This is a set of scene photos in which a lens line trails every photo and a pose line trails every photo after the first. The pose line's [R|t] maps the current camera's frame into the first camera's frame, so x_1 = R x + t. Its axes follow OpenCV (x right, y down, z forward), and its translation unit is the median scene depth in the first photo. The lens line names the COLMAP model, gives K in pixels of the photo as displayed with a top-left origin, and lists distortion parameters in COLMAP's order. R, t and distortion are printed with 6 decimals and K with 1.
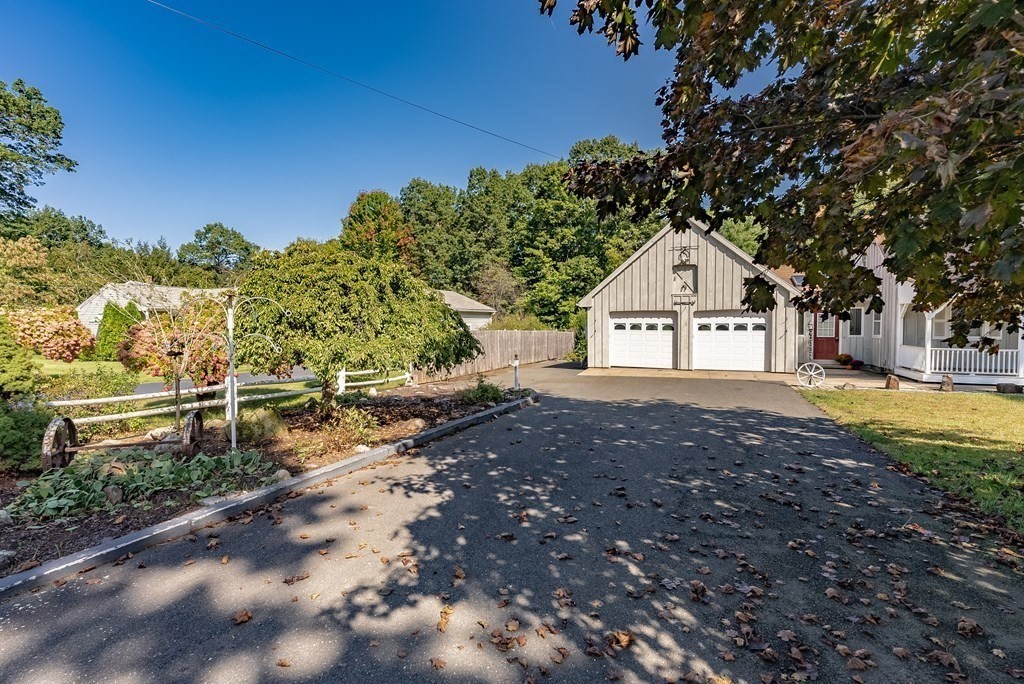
lens RADIAL K [[472.1, 0, 512.0], [0, 472.1, 342.0], [0, 0, 1]] dist [0.000746, -0.000105]
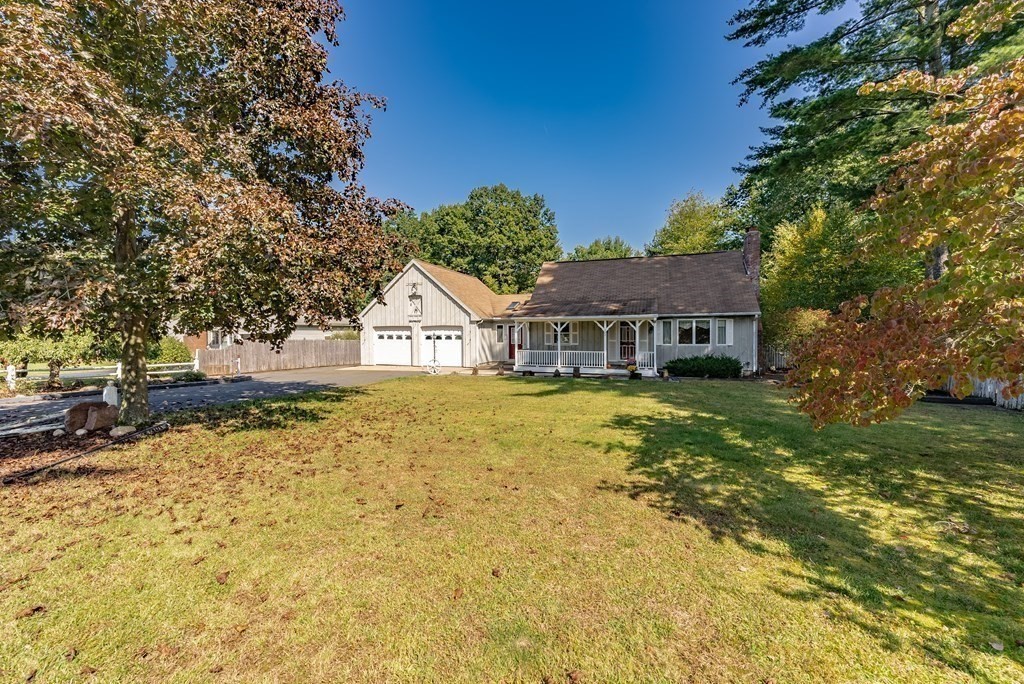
lens RADIAL K [[416.4, 0, 516.1], [0, 416.4, 346.0], [0, 0, 1]] dist [-0.002242, -0.000388]
pose [[0.998667, -0.002055, 0.051582, 0.556821], [0.002566, 0.999948, -0.009841, 0.008925], [-0.051559, 0.009960, 0.998620, -0.291863]]
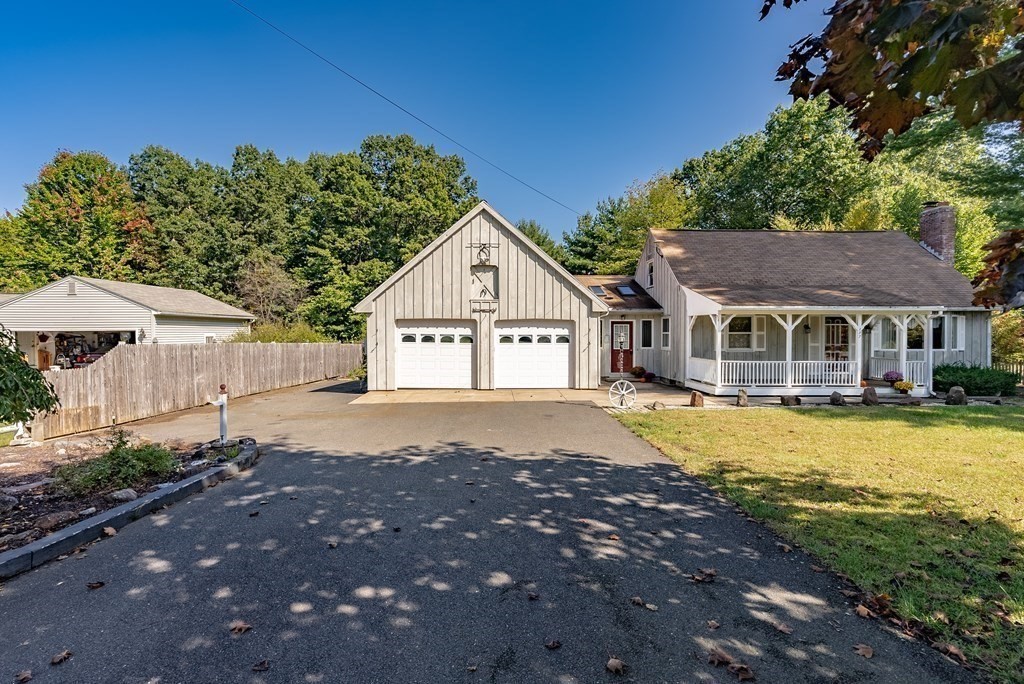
lens RADIAL K [[472.1, 0, 512.0], [0, 472.1, 342.0], [0, 0, 1]] dist [0.000746, -0.000105]
pose [[0.916984, -0.001789, 0.398921, 0.067215], [0.011294, 0.999706, -0.021477, -0.006703], [-0.398765, 0.024199, 0.916734, 0.189583]]
